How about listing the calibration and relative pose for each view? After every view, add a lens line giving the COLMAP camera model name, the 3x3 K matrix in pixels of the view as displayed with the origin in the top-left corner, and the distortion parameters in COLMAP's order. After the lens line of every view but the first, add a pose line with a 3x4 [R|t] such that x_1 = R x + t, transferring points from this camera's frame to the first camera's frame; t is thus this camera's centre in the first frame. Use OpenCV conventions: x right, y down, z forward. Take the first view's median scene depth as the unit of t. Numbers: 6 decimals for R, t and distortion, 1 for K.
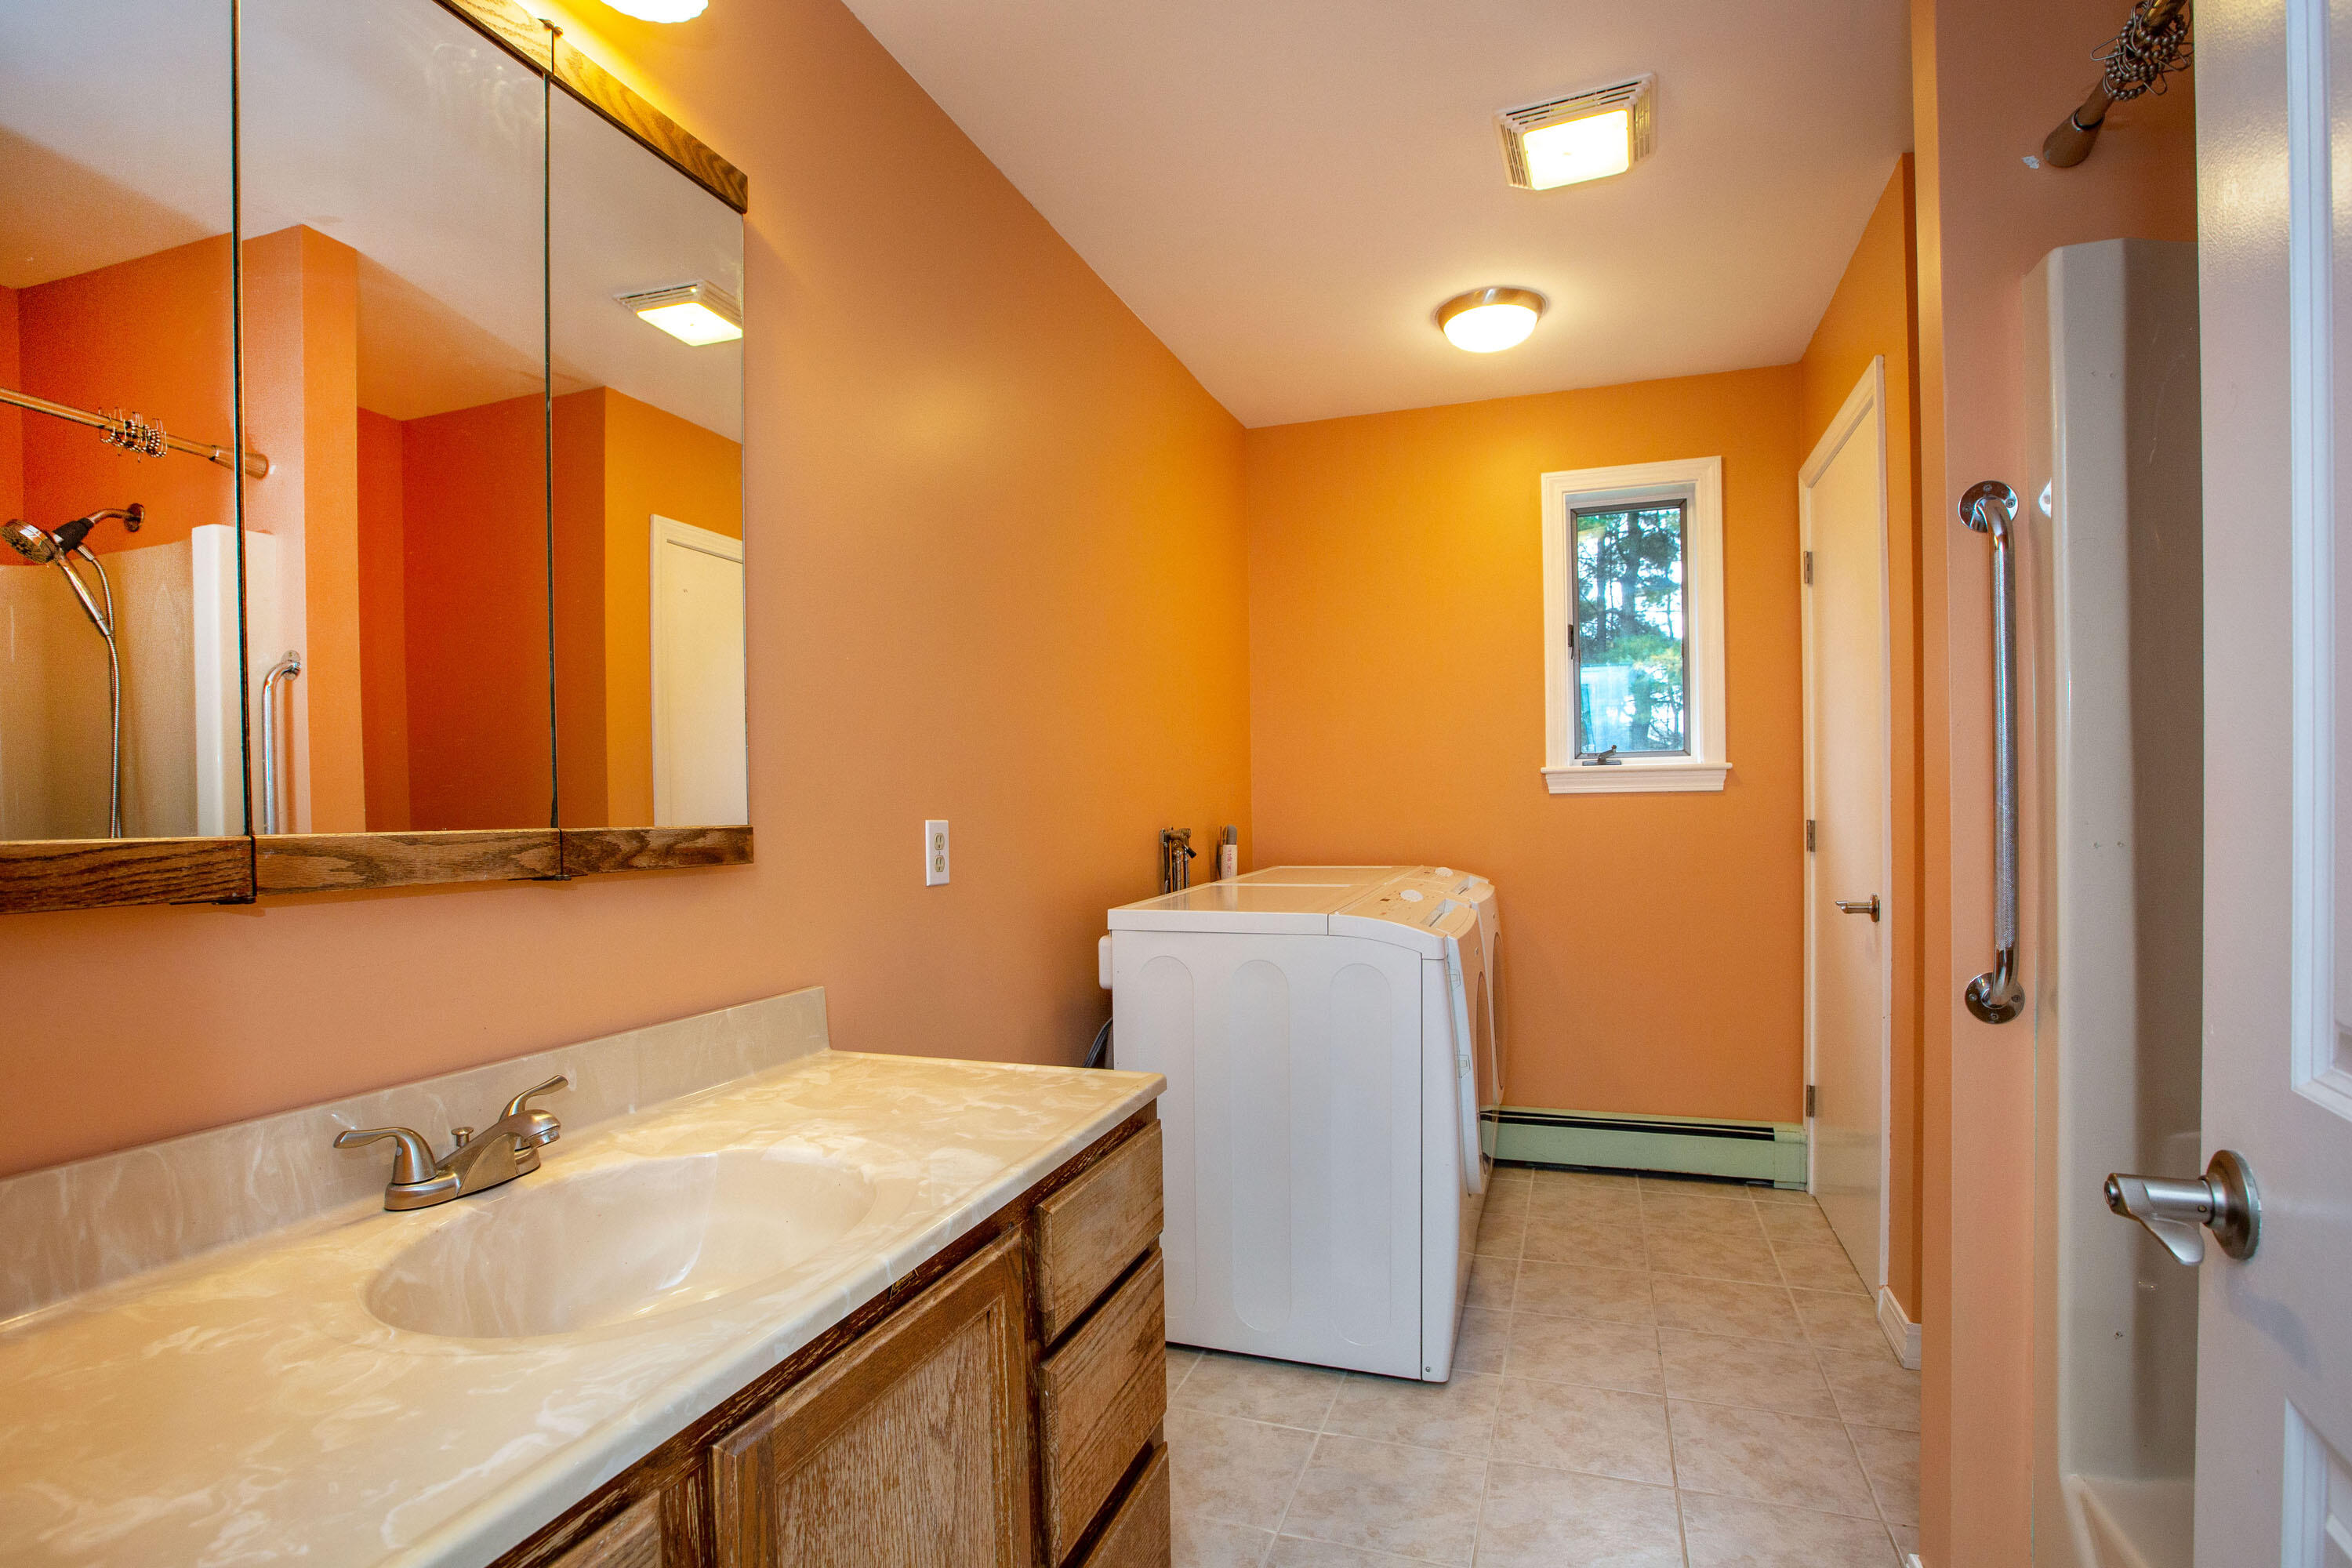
lens RADIAL K [[1105.9, 0, 1175.3], [0, 1105.9, 795.1], [0, 0, 1]] dist [-0.008097, 0.000935]
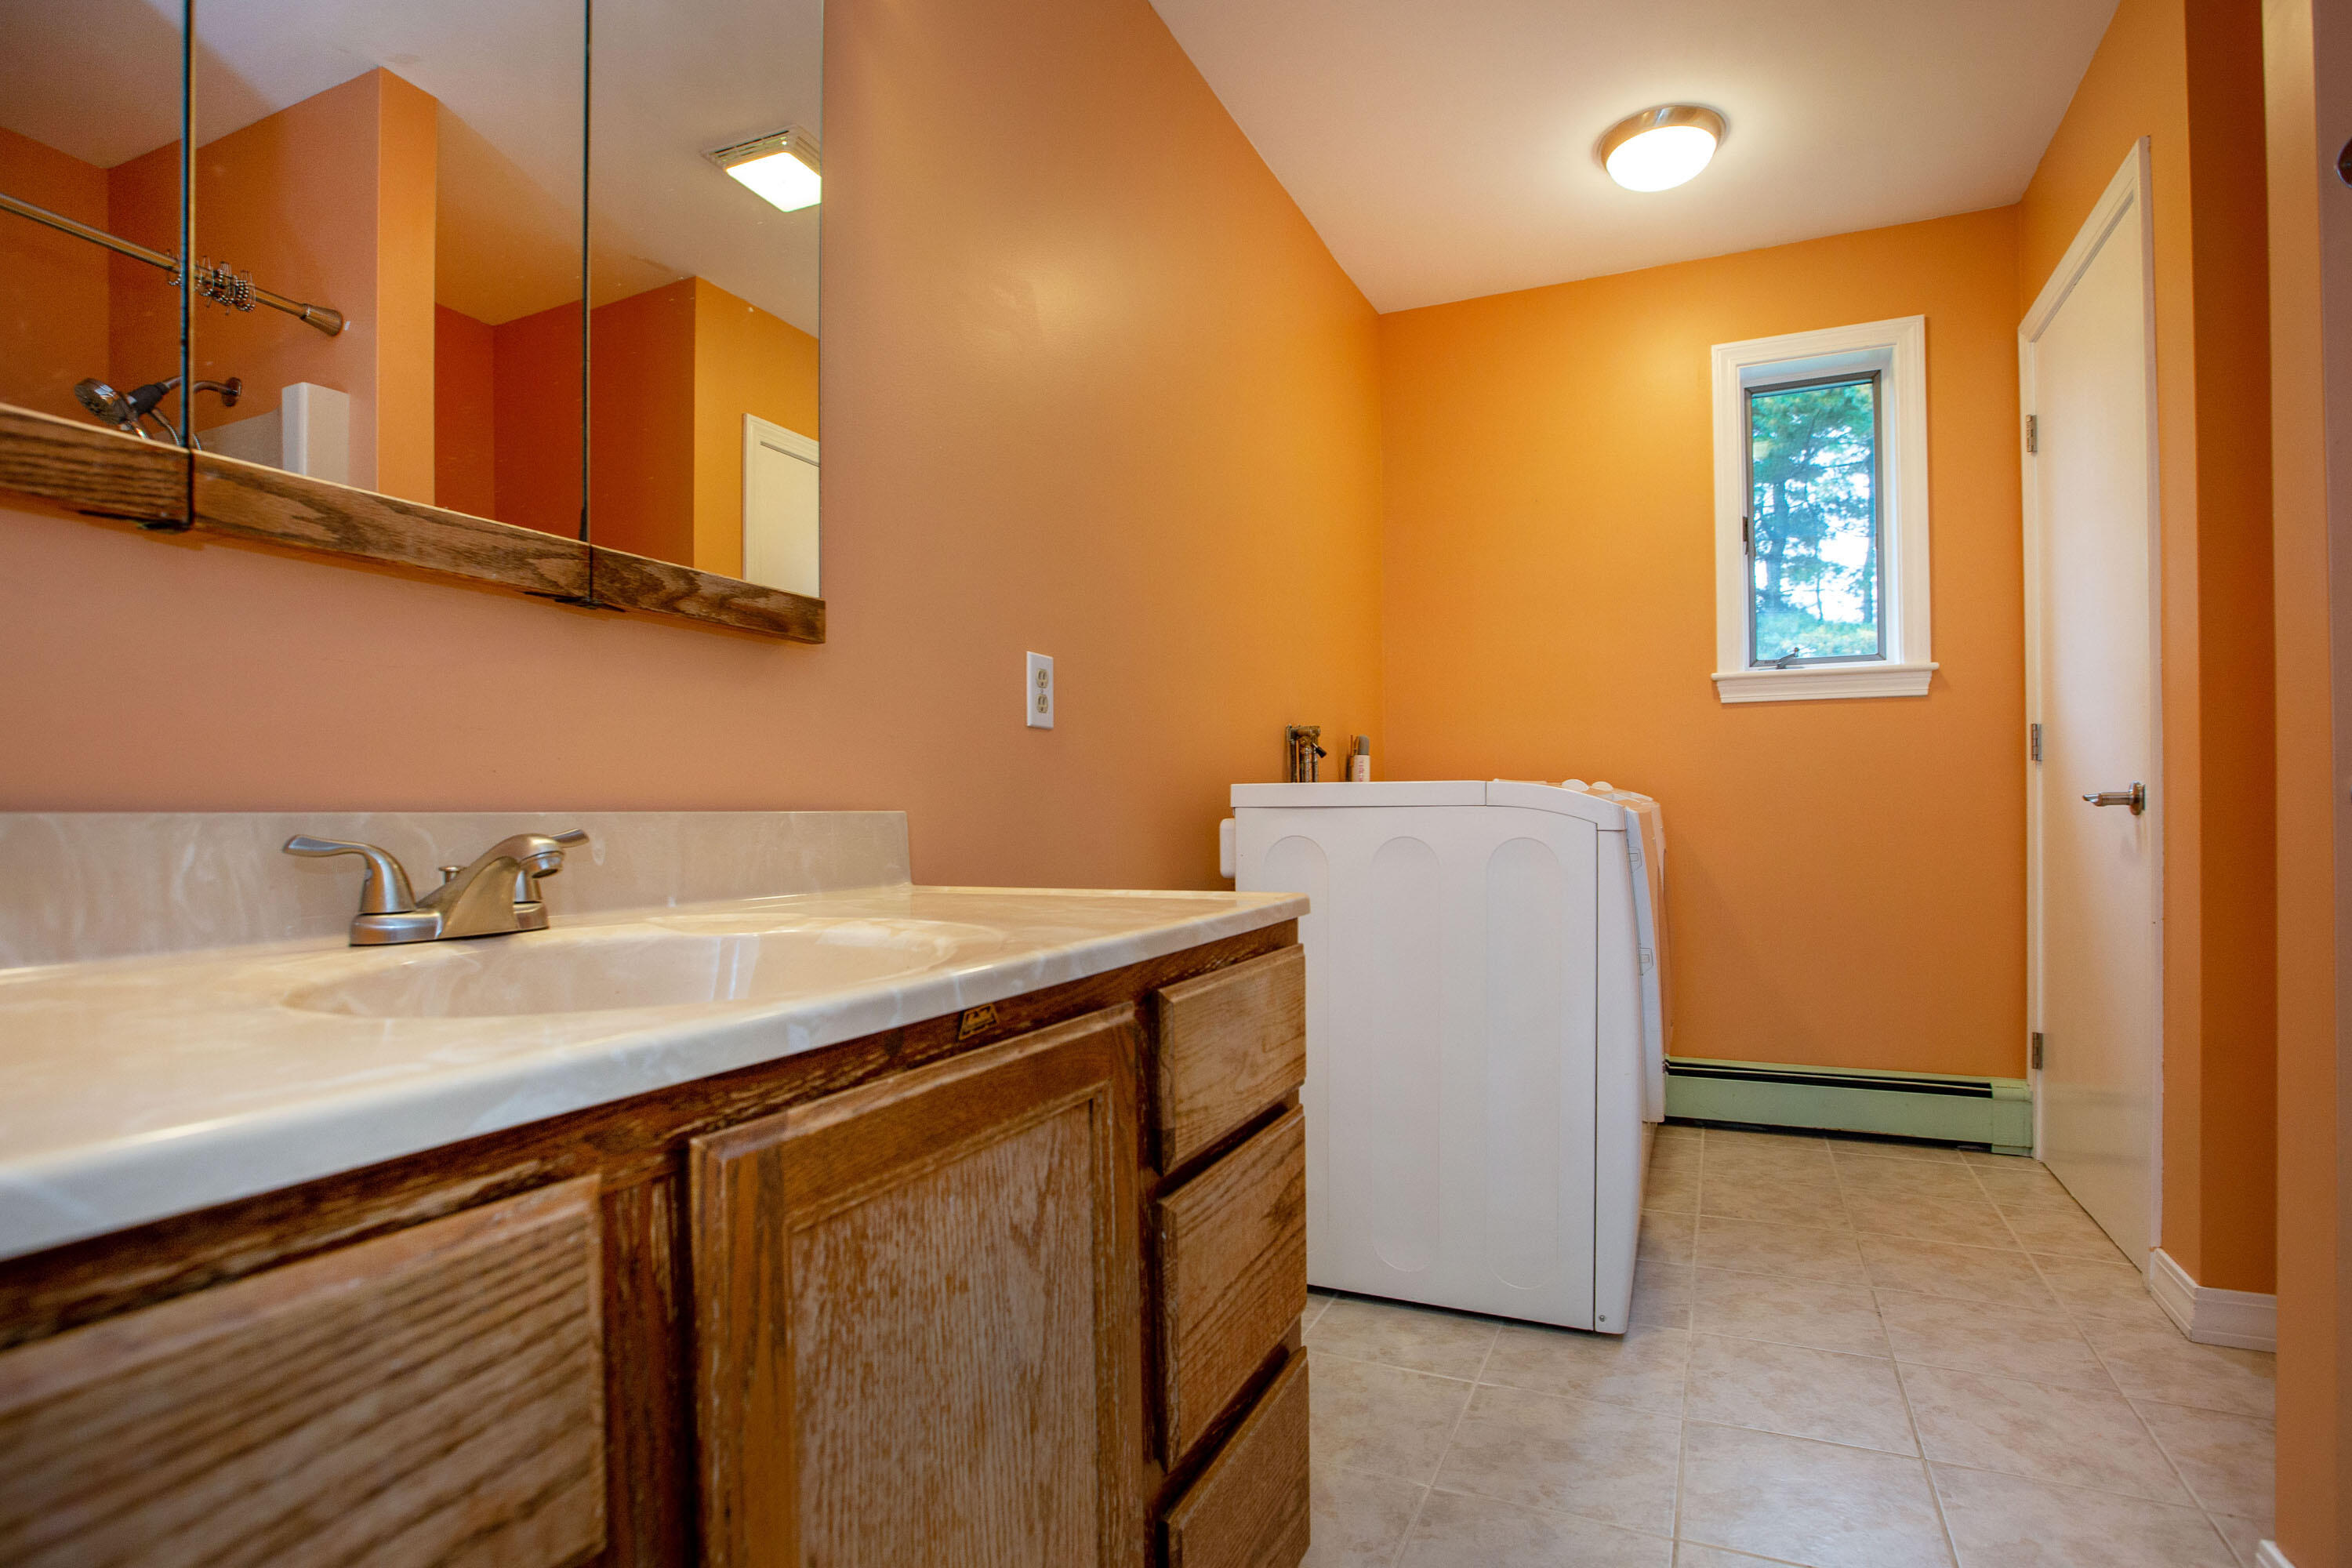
lens RADIAL K [[1105.9, 0, 1202.5], [0, 1105.9, 797.6], [0, 0, 1]] dist [-0.008097, 0.000935]
pose [[0.997246, 0.006401, -0.073890, -0.020658], [-0.007944, 0.999756, -0.020603, 0.155835], [0.073740, 0.021133, 0.997054, 0.133575]]
